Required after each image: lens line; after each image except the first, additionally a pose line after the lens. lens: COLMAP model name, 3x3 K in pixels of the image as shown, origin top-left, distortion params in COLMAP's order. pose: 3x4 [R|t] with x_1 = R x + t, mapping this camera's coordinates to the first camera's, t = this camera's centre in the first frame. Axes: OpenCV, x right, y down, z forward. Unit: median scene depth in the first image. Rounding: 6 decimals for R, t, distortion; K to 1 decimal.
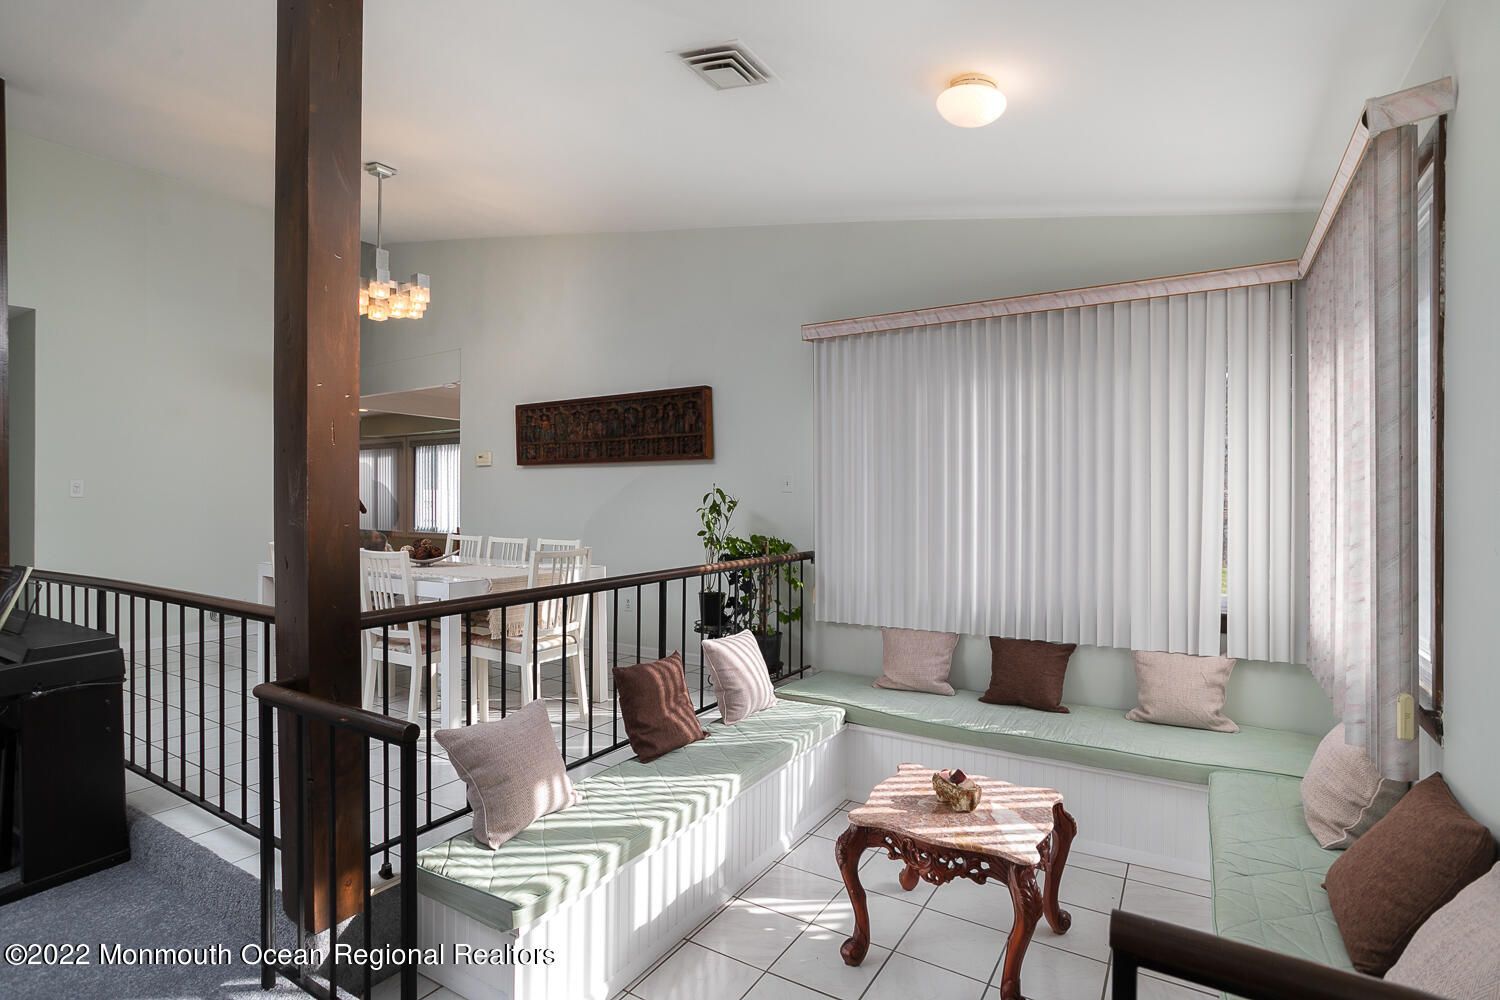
lens RADIAL K [[731.6, 0, 750.0], [0, 731.6, 500.0], [0, 0, 1]] dist [-0.058523, 0.025084]
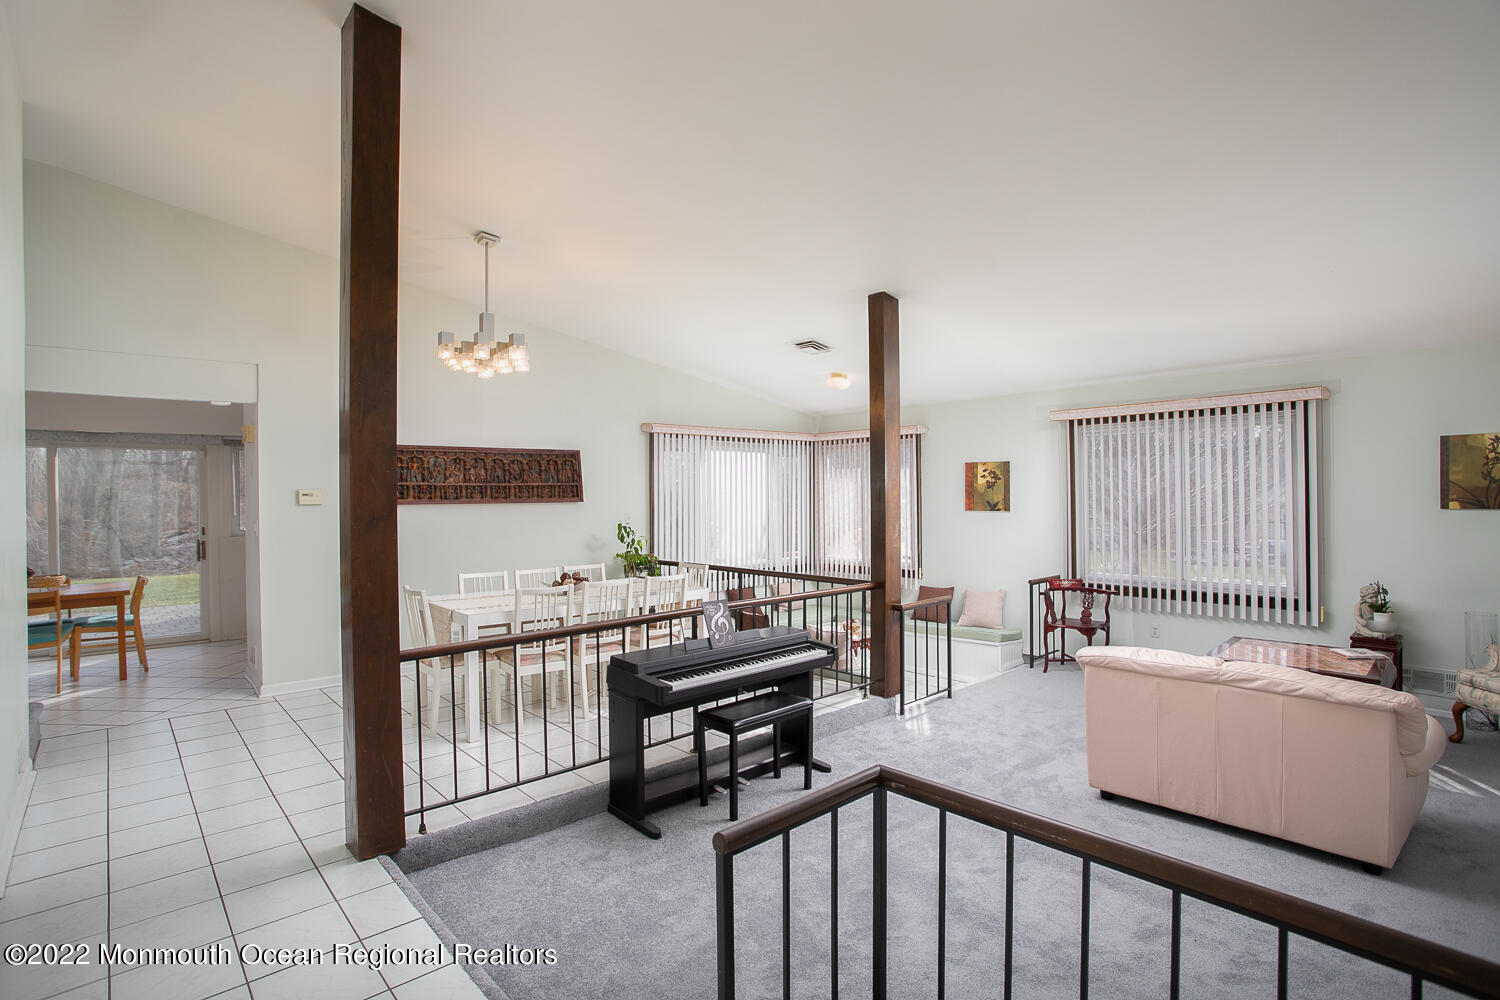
lens RADIAL K [[721.2, 0, 742.0], [0, 721.2, 495.4], [0, 0, 1]] dist [-0.055141, 0.022078]
pose [[0.273766, 0.000111, 0.961796, -1.917028], [0.015595, 0.999868, -0.004554, -0.087313], [-0.961670, 0.016246, 0.273728, 0.469517]]
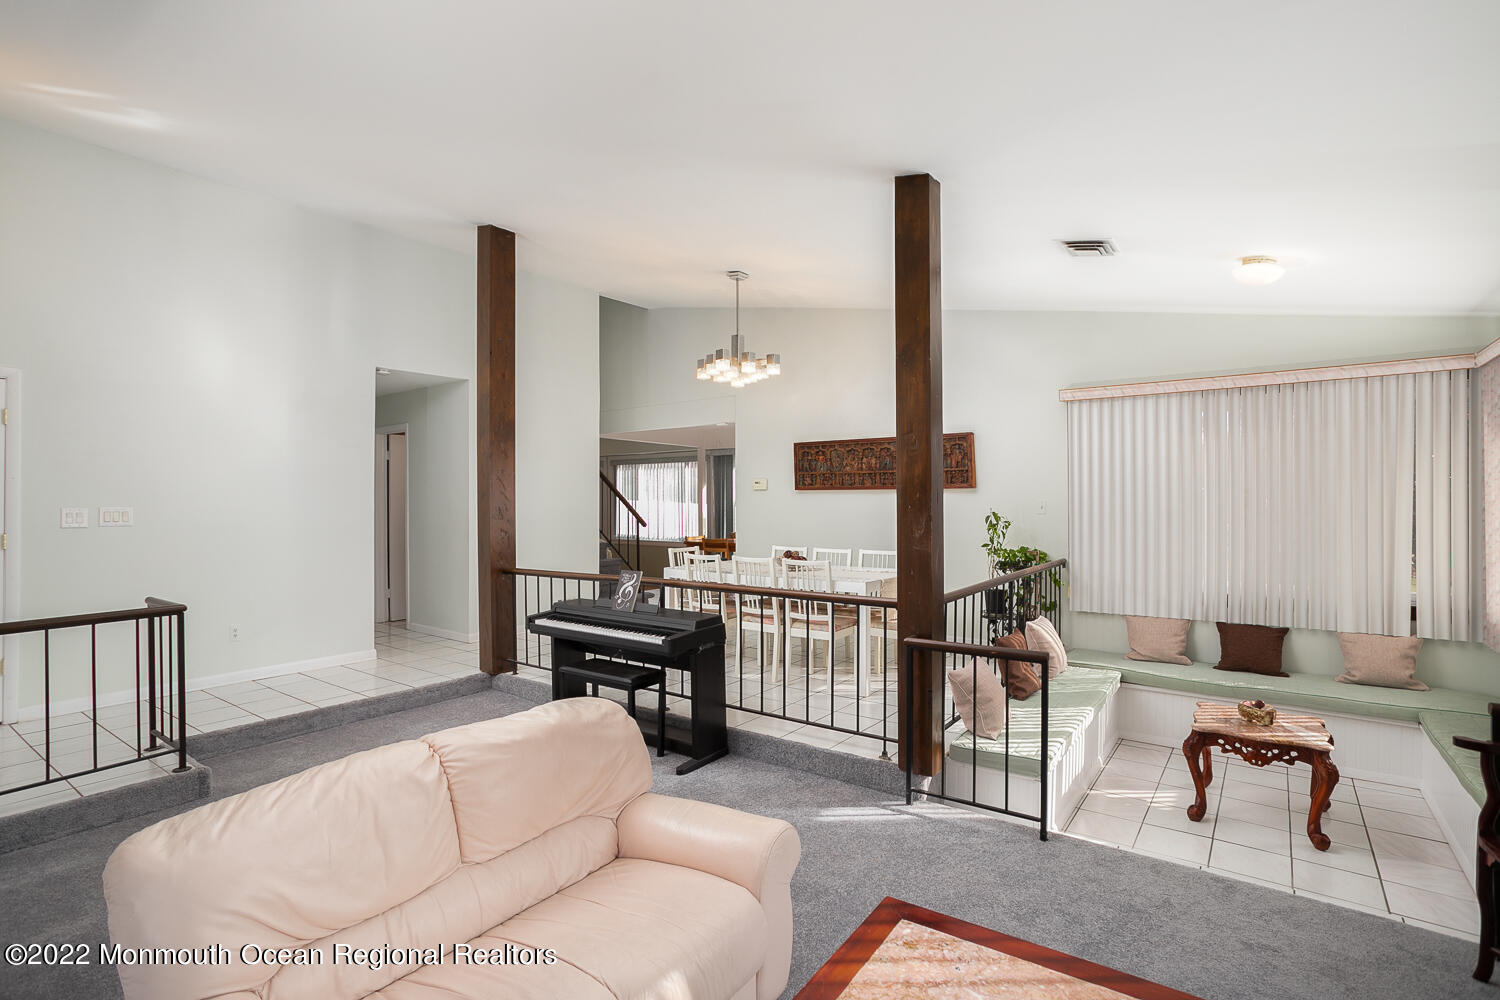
lens RADIAL K [[721.2, 0, 742.0], [0, 721.2, 495.4], [0, 0, 1]] dist [-0.055141, 0.022078]
pose [[0.995153, -0.007324, -0.098067, -0.495591], [0.007122, 0.999972, -0.002410, -0.060886], [0.098082, 0.001700, 0.995177, -0.470624]]
